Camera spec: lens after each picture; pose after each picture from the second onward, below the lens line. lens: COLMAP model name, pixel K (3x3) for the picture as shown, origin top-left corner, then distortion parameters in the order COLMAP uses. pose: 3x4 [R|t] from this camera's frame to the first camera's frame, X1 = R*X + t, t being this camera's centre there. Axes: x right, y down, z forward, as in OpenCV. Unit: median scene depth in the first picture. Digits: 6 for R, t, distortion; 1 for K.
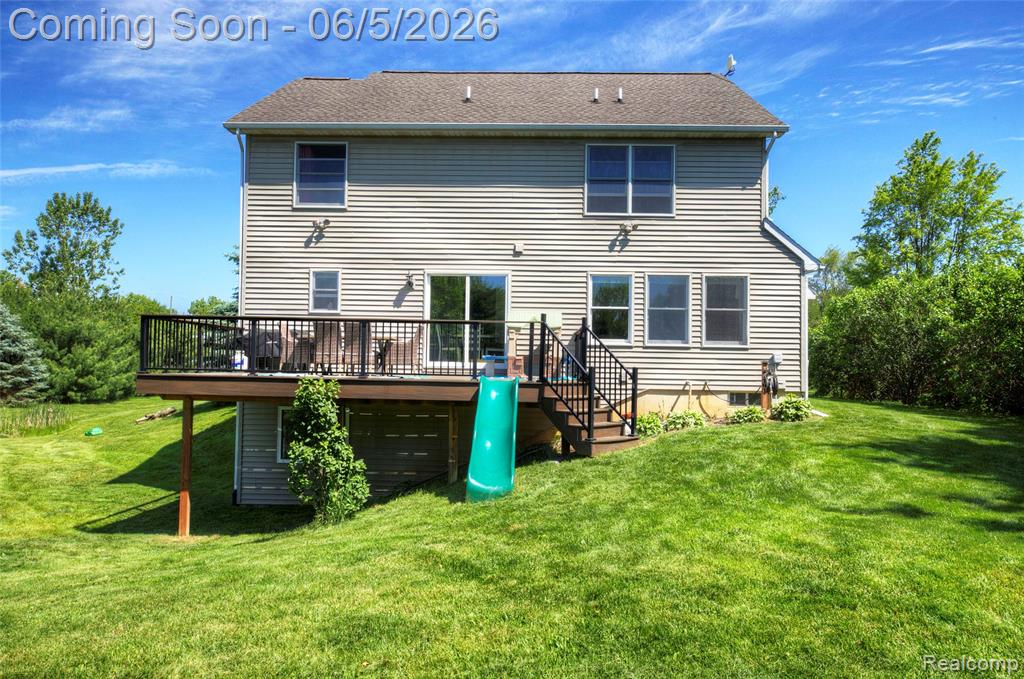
lens RADIAL K [[714.8, 0, 498.0], [0, 714.8, 338.8], [0, 0, 1]] dist [-0.000916, 0.000697]
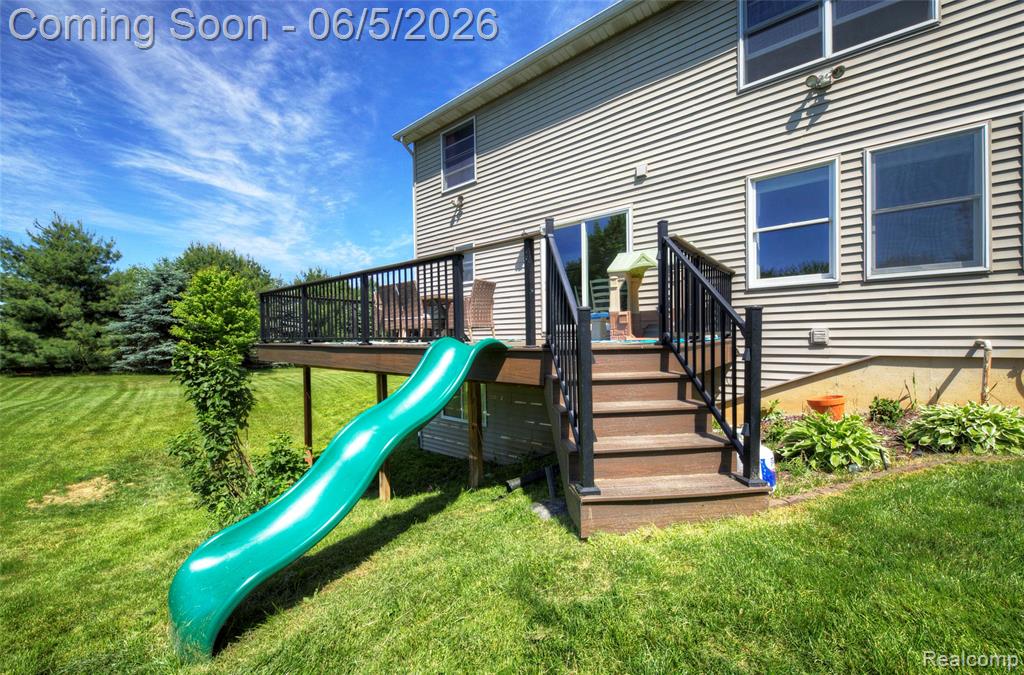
lens RADIAL K [[382.3, 0, 512.0], [0, 382.3, 337.5], [0, 0, 1]] dist [0.026247, -0.013424]
pose [[0.790339, -0.024102, -0.612195, 0.168162], [0.058590, 0.997620, 0.036363, 0.028081], [0.609862, -0.064608, 0.789870, 0.577182]]
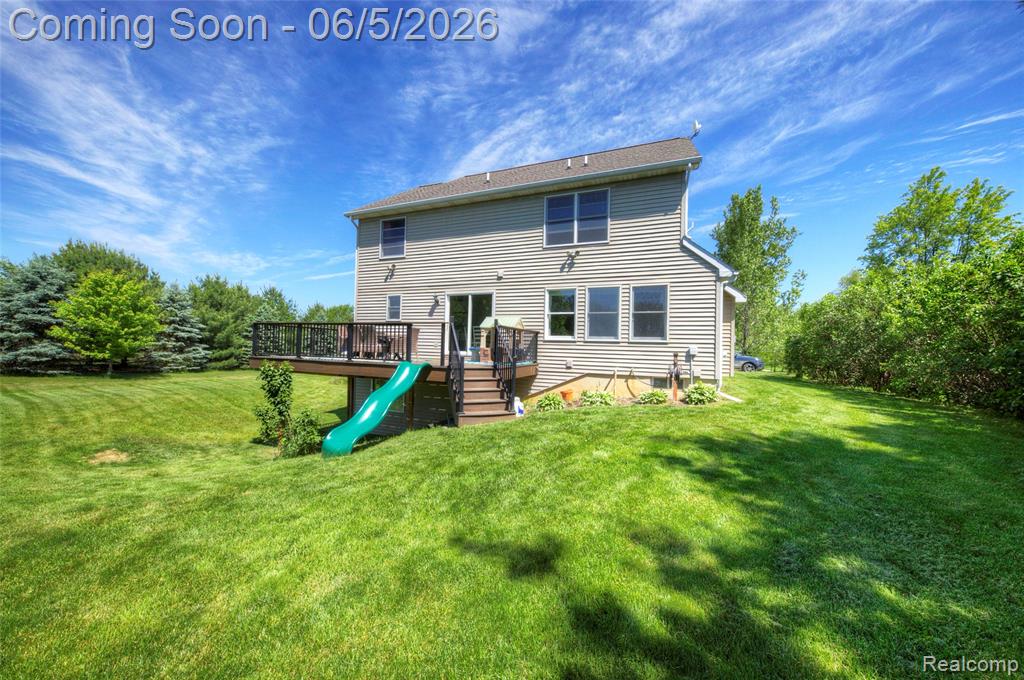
lens RADIAL K [[358.2, 0, 512.8], [0, 358.2, 337.5], [0, 0, 1]] dist [-0.001666, -0.000323]
pose [[0.932662, -0.001790, -0.360747, 0.319279], [0.005533, 0.999941, 0.009342, -0.003289], [0.360709, -0.010709, 0.932617, 0.318832]]
